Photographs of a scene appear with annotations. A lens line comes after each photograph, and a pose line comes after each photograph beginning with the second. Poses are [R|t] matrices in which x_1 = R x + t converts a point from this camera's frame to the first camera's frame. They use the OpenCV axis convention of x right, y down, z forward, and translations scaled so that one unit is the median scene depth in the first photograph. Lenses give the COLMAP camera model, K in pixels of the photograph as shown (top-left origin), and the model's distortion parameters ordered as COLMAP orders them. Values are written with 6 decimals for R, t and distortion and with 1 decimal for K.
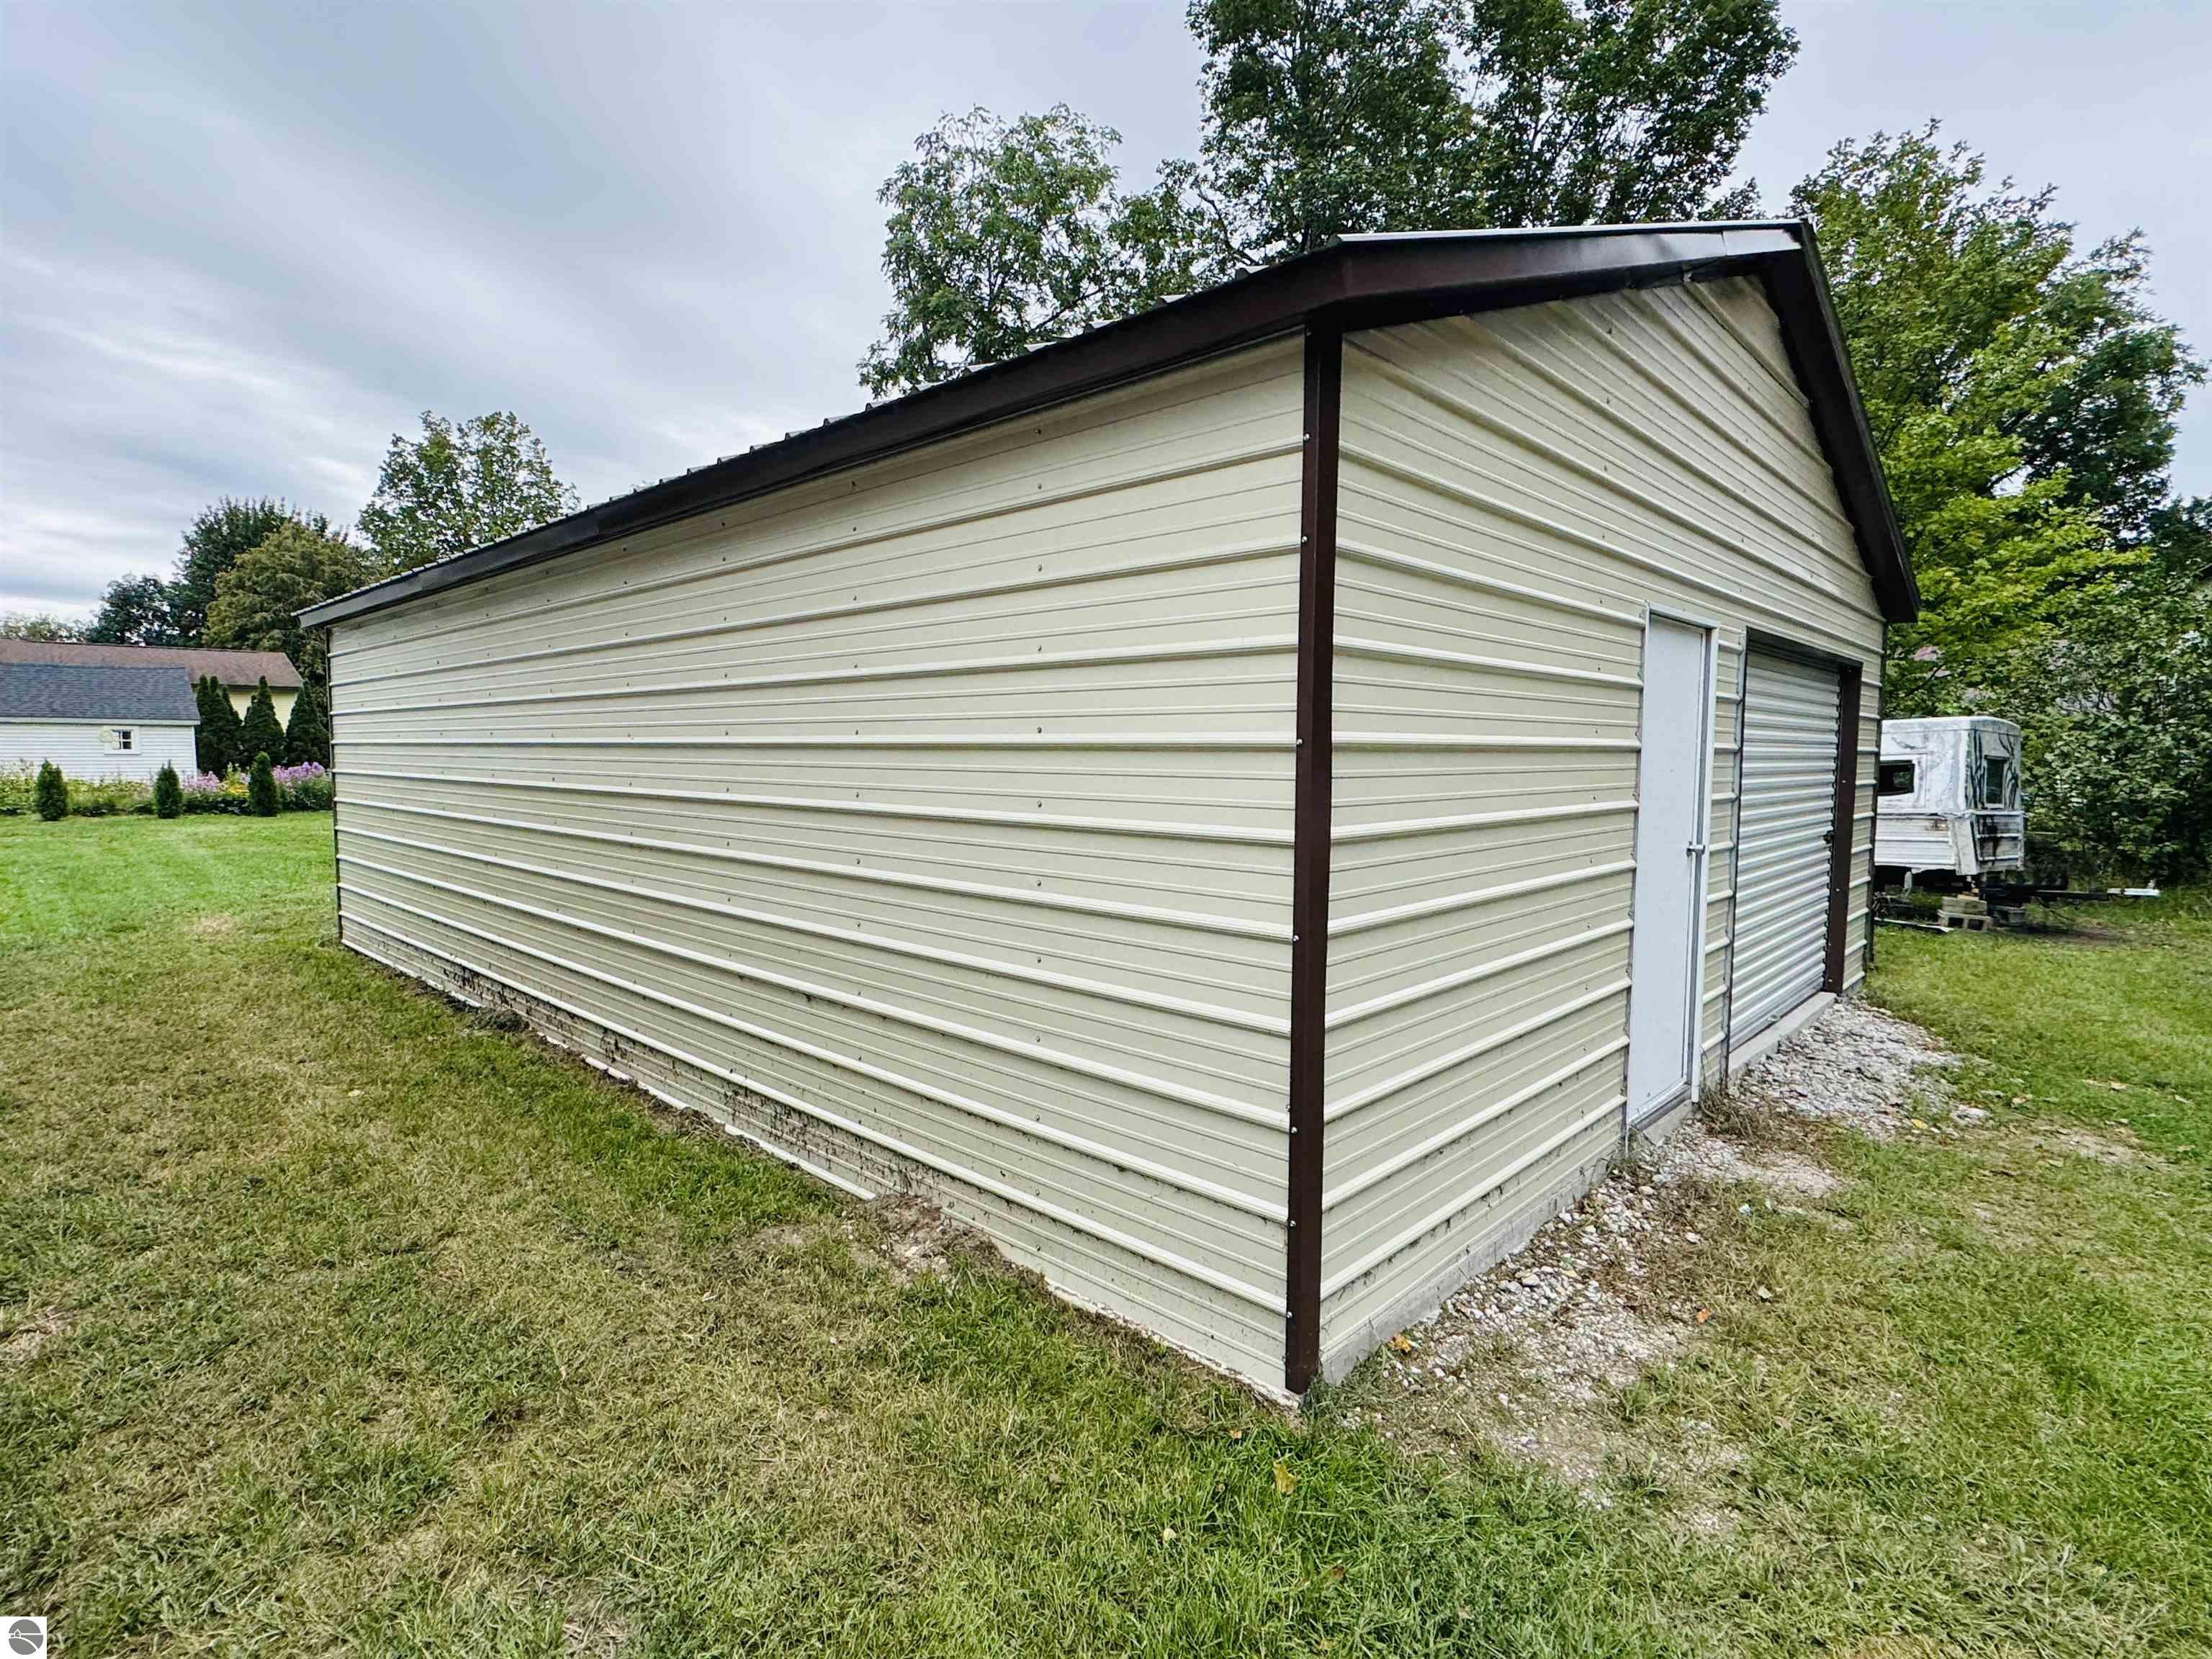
lens RADIAL K [[1110.6, 0, 1107.1], [0, 1110.6, 827.8], [0, 0, 1]] dist [-0.002584, 0.000455]
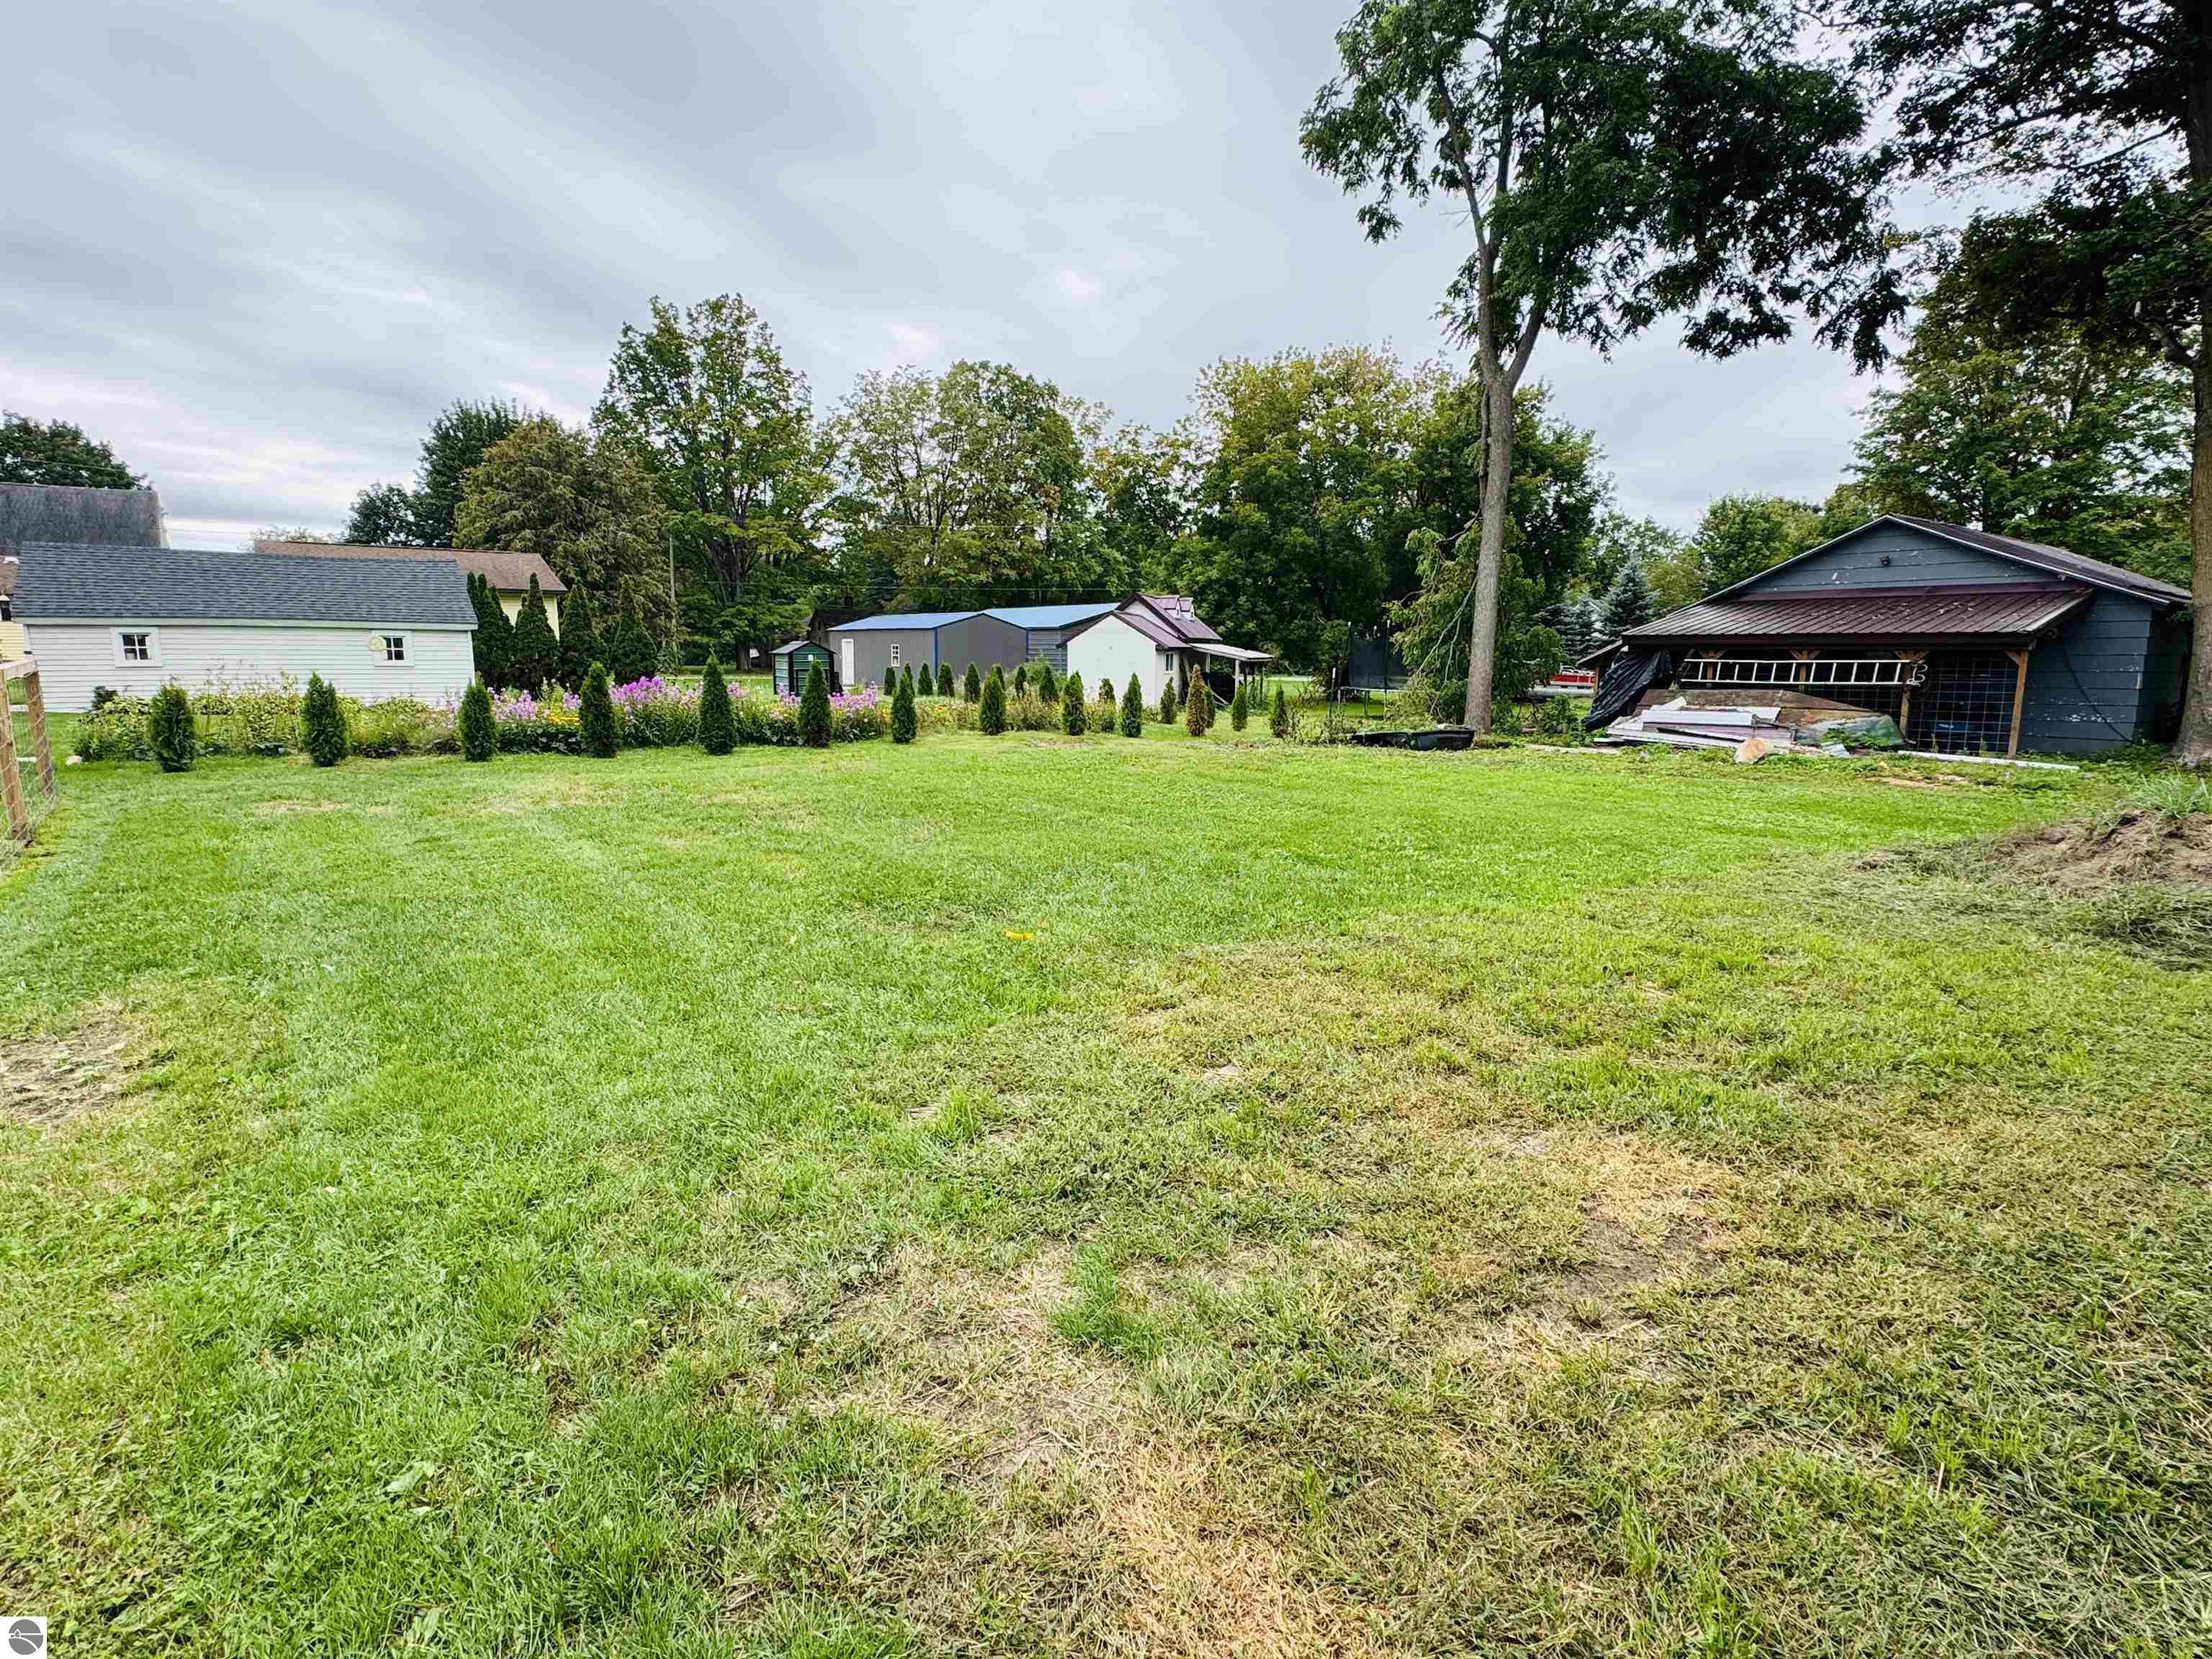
lens RADIAL K [[1110.6, 0, 1108.2], [0, 1110.6, 820.8], [0, 0, 1]] dist [-0.002584, 0.000455]
pose [[0.990034, 0.017051, -0.139793, -0.239830], [-0.006941, 0.997345, 0.072490, -0.015131], [0.140658, -0.070797, 0.987524, 0.247269]]
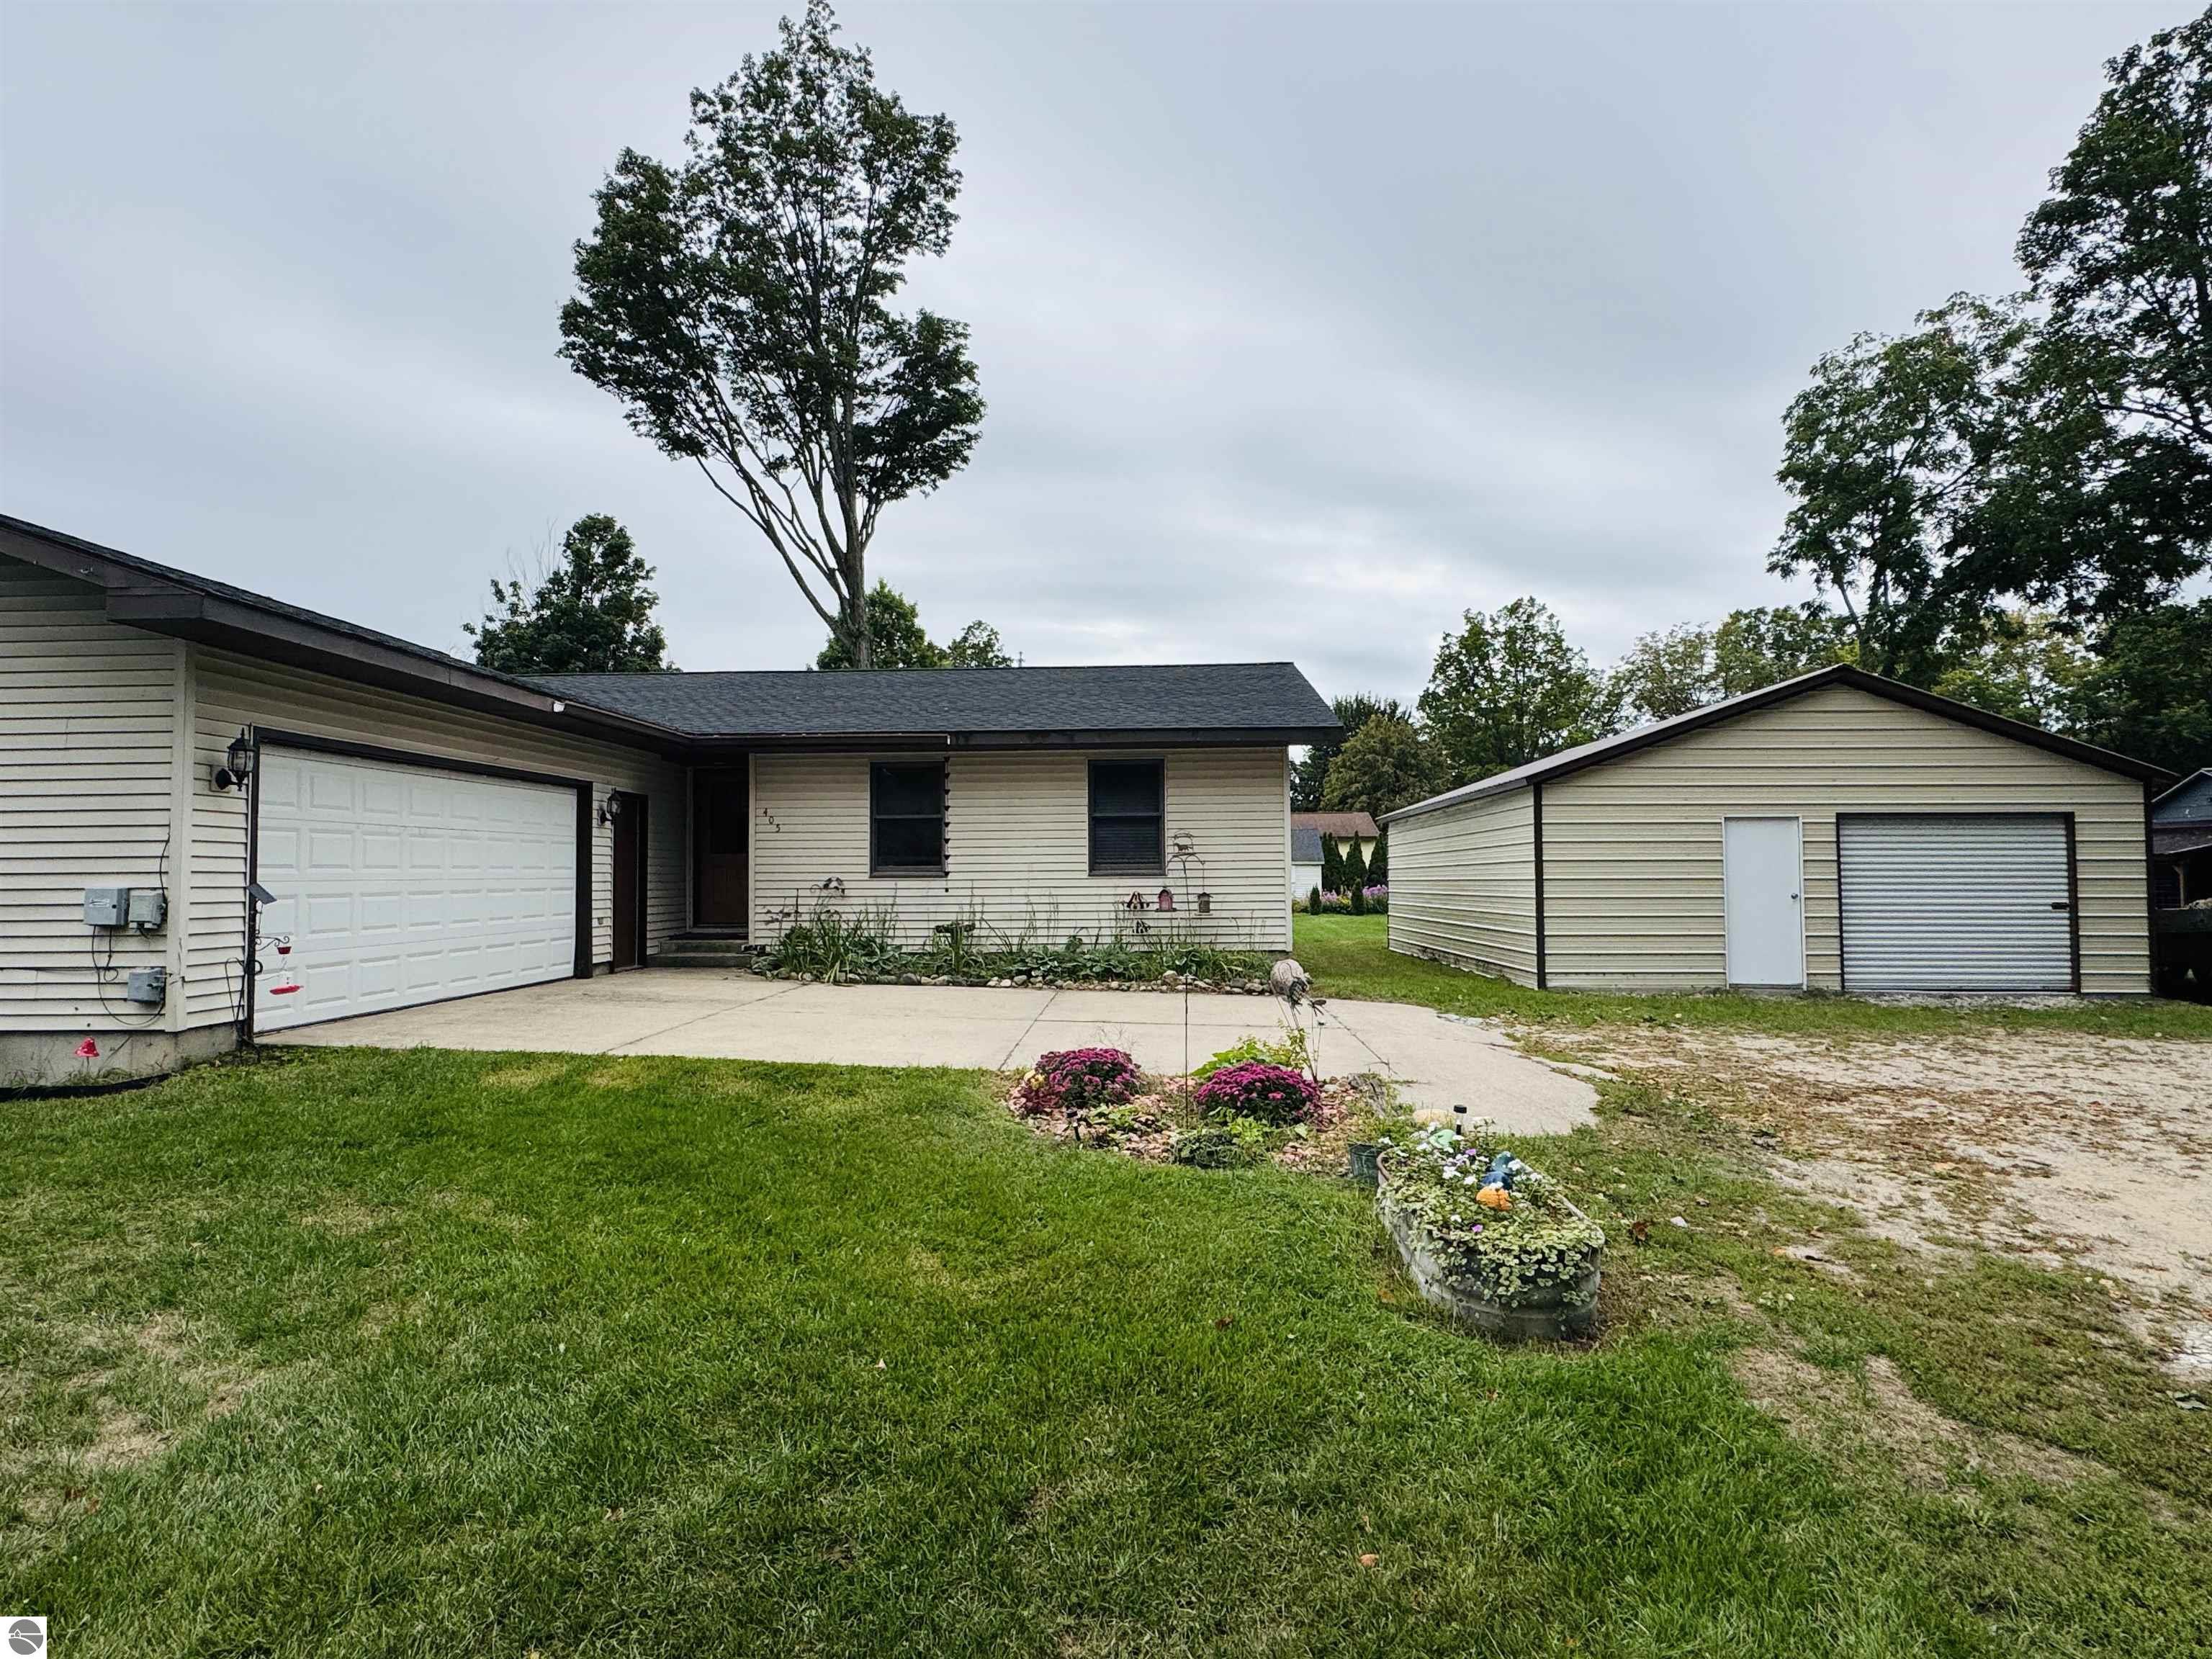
lens RADIAL K [[1183.1, 0, 1107.1], [0, 1183.1, 828.3], [0, 0, 1]] dist [-0.002422, 0.002064]
pose [[0.659354, -0.041673, -0.750677, 0.254326], [-0.046438, 0.994299, -0.095986, 0.033711], [0.750397, 0.098149, 0.653660, -0.350024]]
